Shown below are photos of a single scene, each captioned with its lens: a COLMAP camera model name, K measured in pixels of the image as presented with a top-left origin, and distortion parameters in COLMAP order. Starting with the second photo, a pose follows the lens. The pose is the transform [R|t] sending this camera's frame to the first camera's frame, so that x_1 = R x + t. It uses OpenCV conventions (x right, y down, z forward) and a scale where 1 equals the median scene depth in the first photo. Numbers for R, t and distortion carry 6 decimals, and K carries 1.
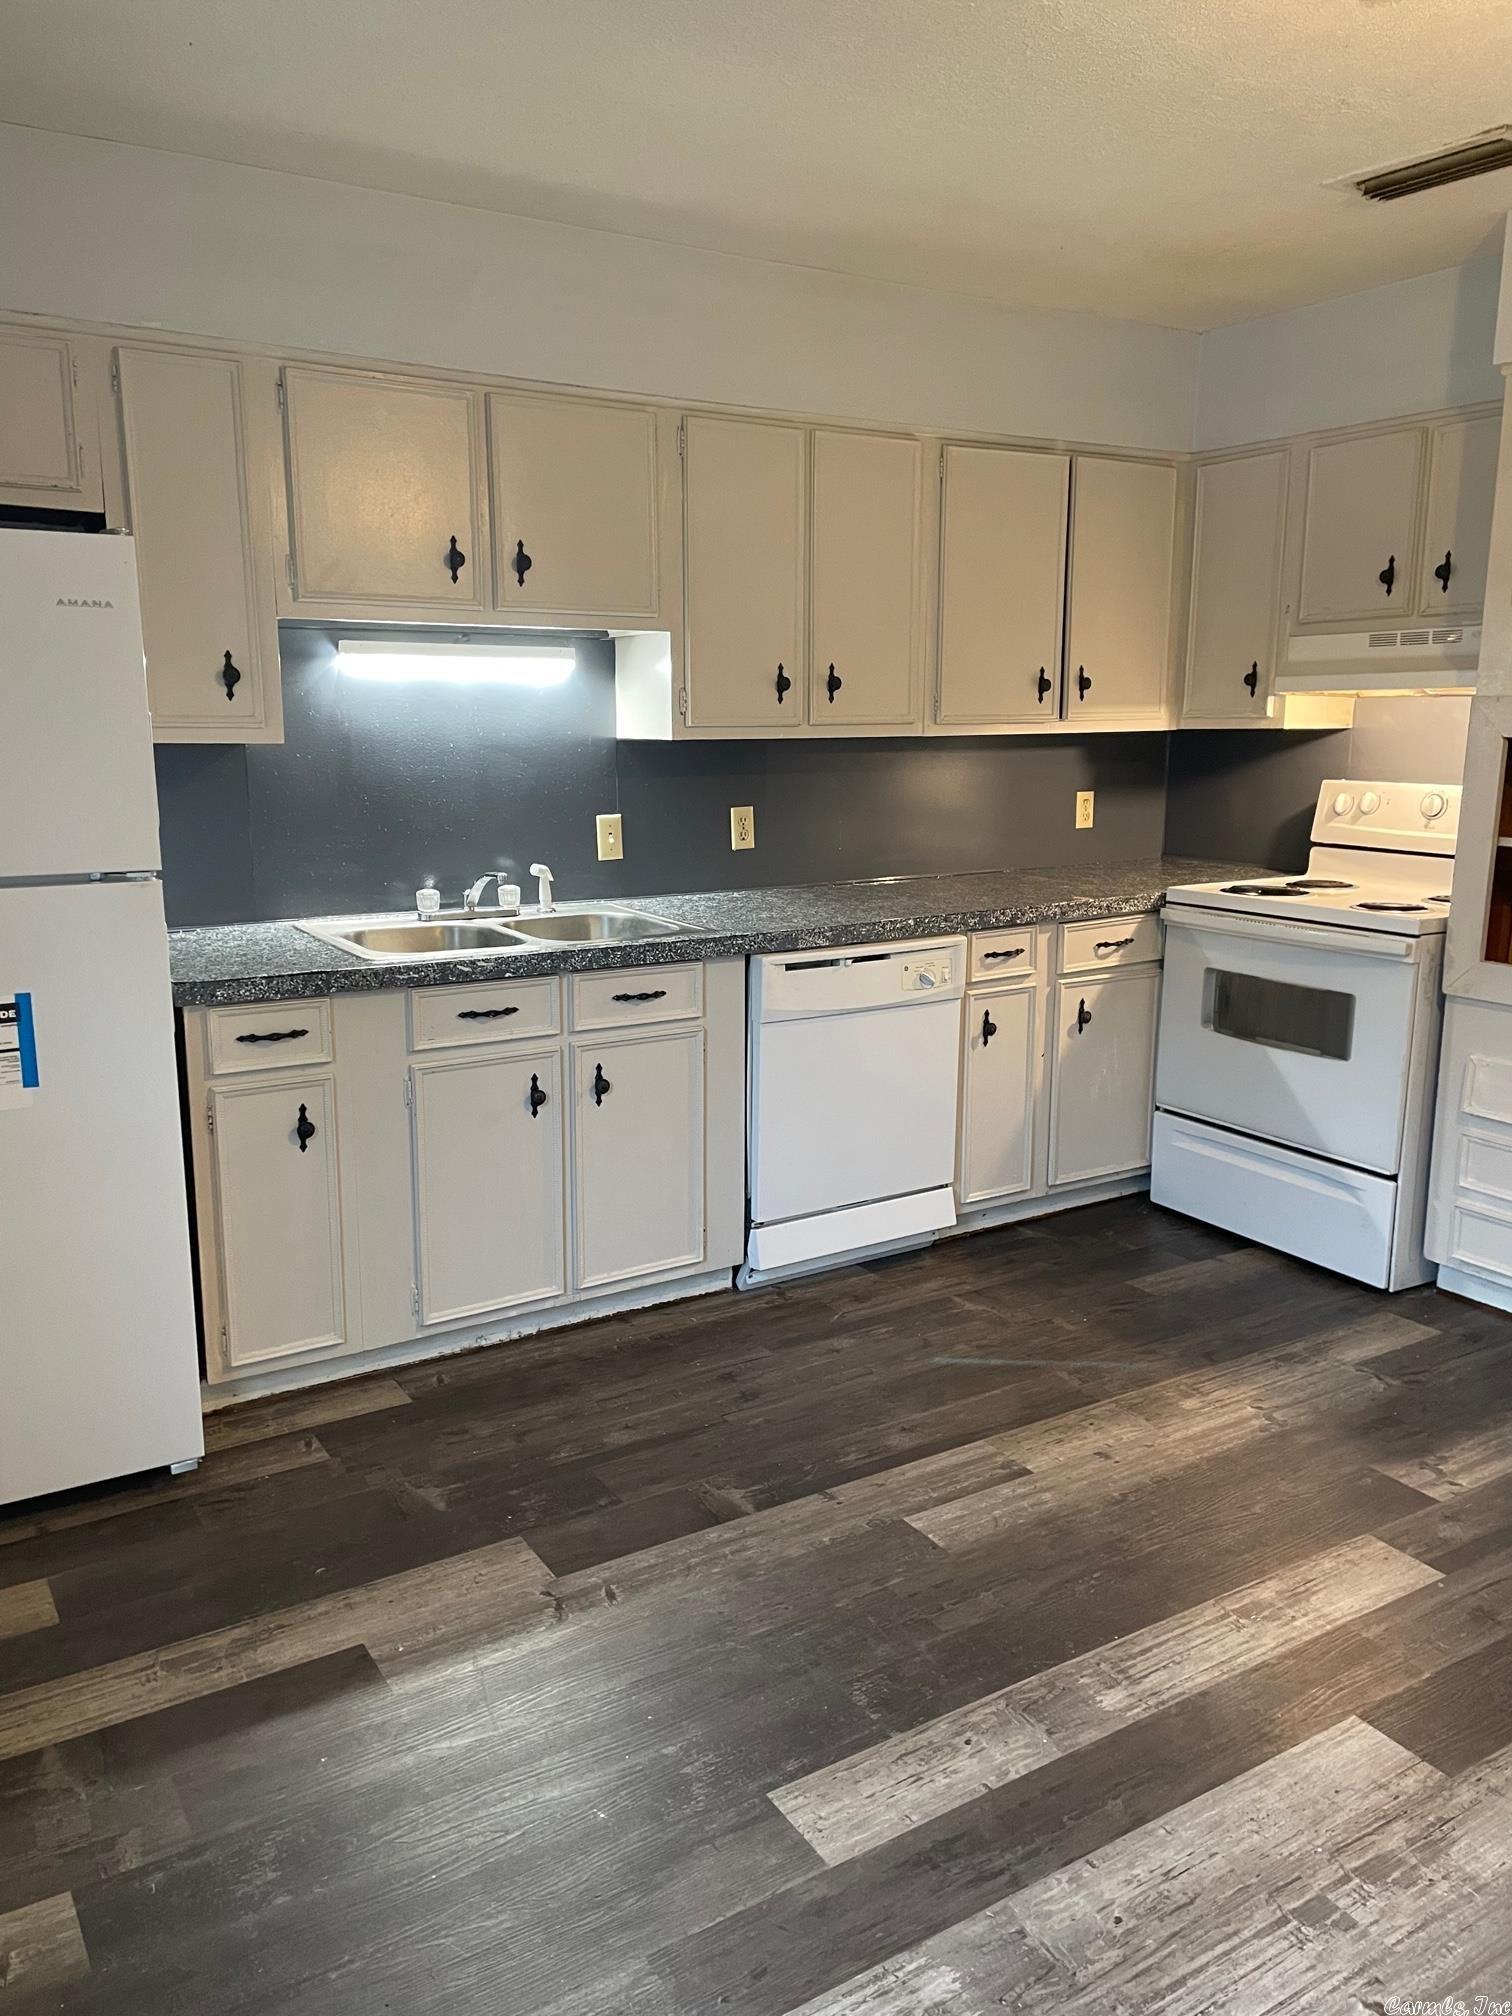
lens RADIAL K [[1517.5, 0, 749.7], [0, 1517.5, 1000.6], [0, 0, 1]] dist [0.102316, -0.123225]
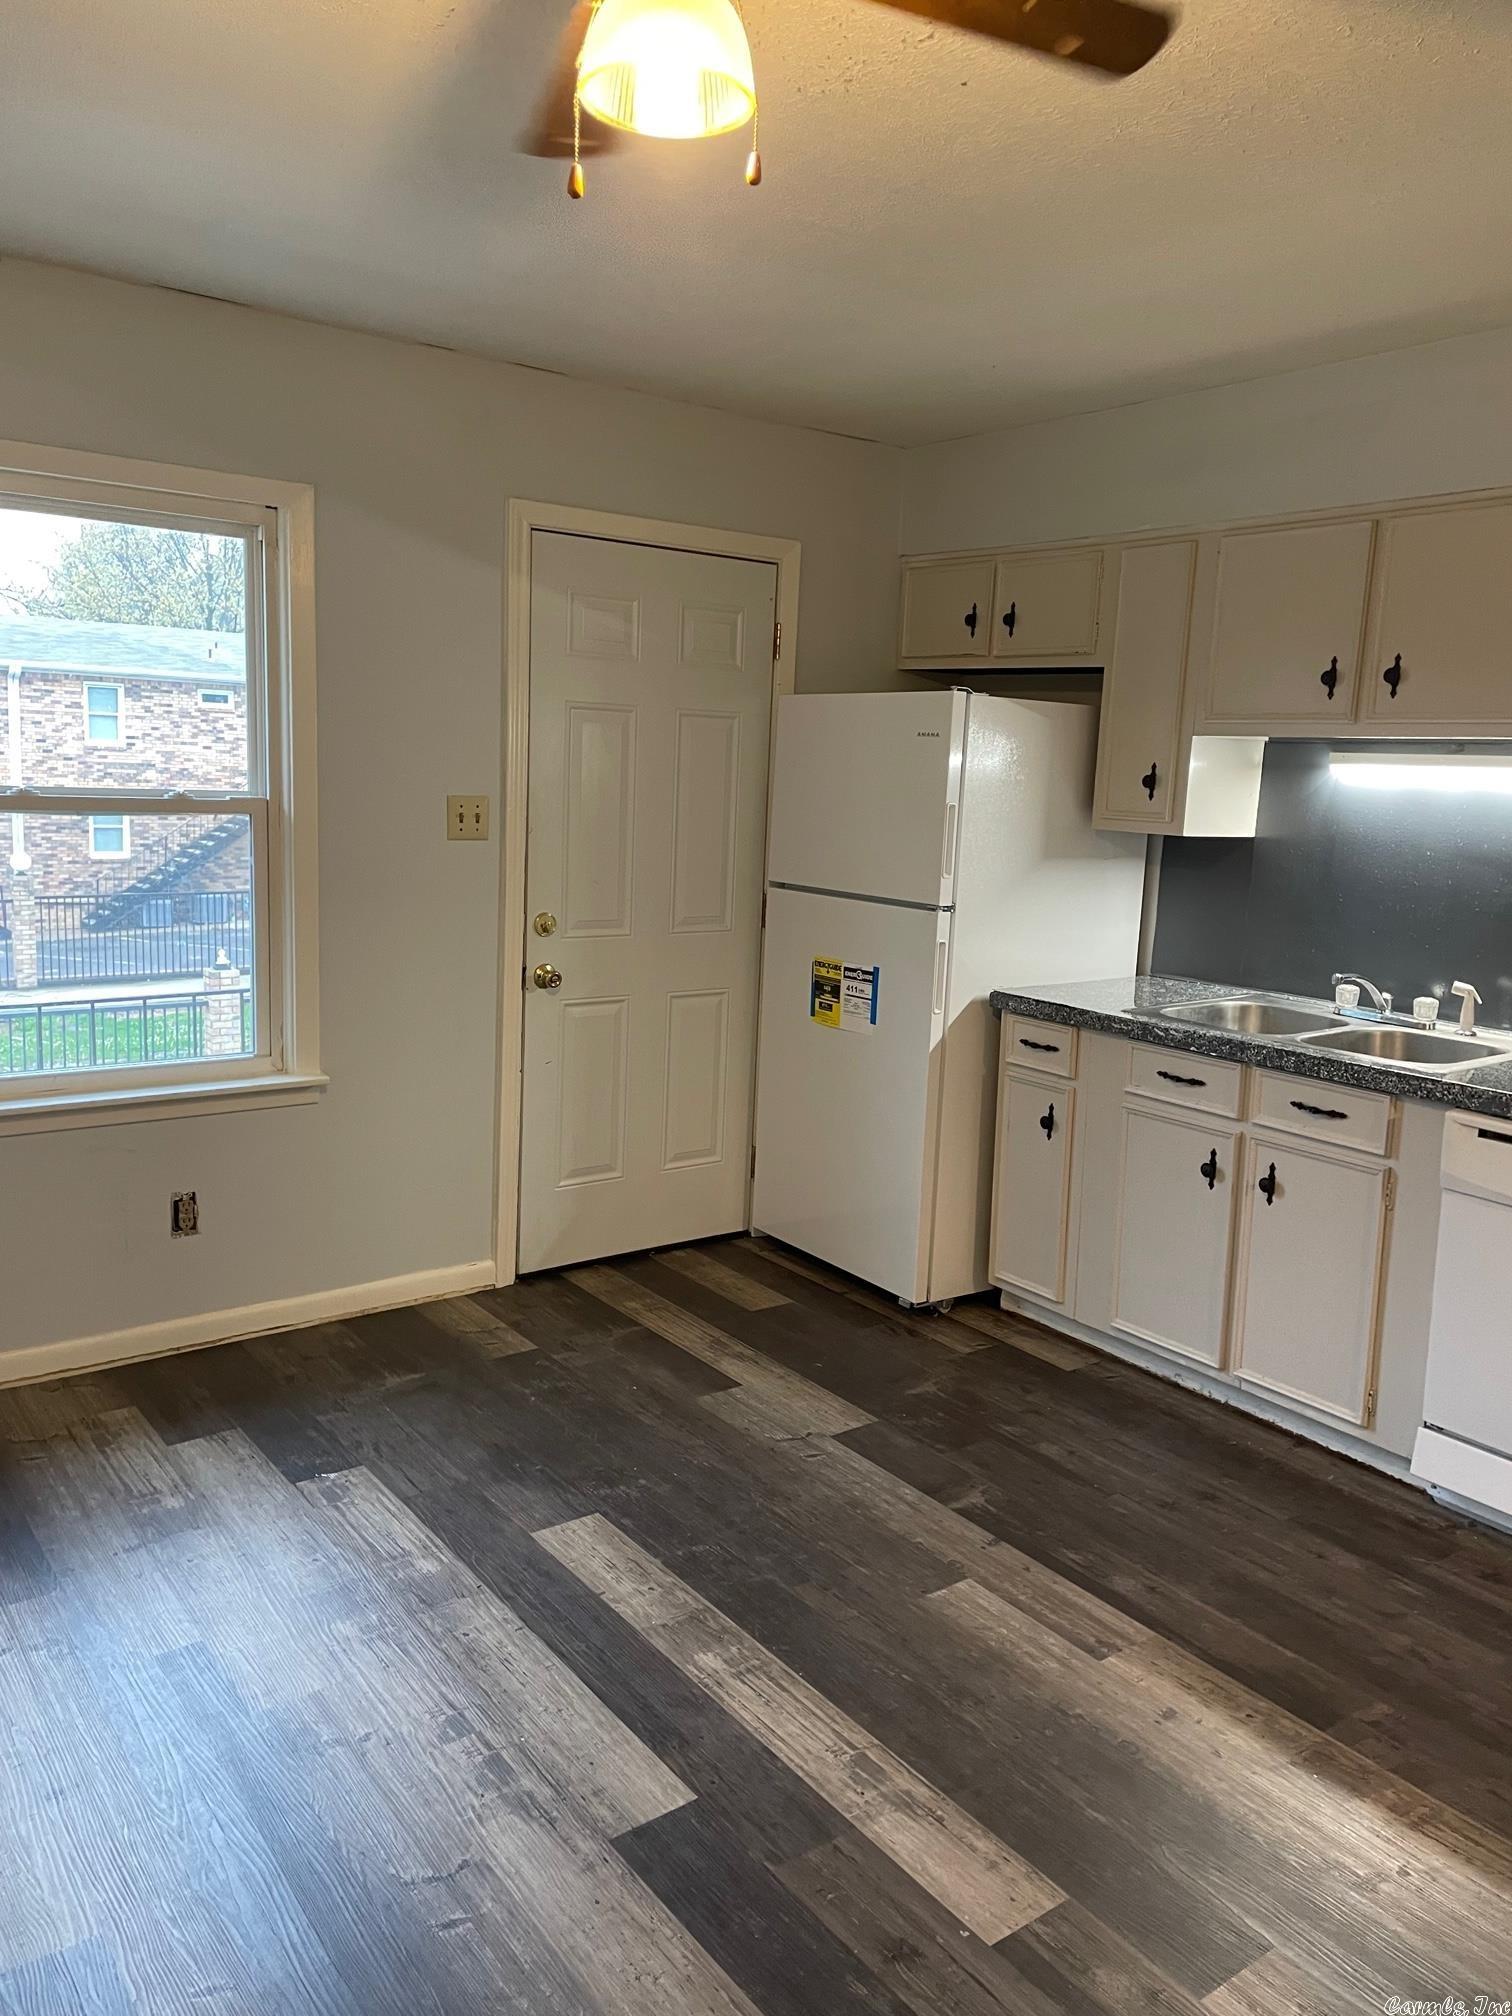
lens RADIAL K [[1517.8, 0, 764.6], [0, 1517.8, 985.4], [0, 0, 1]] dist [0.105458, -0.123236]
pose [[0.084977, 0.148193, -0.985301, 0.827400], [-0.225909, 0.965991, 0.125805, -0.119810], [0.970435, 0.211898, 0.115565, 0.511270]]
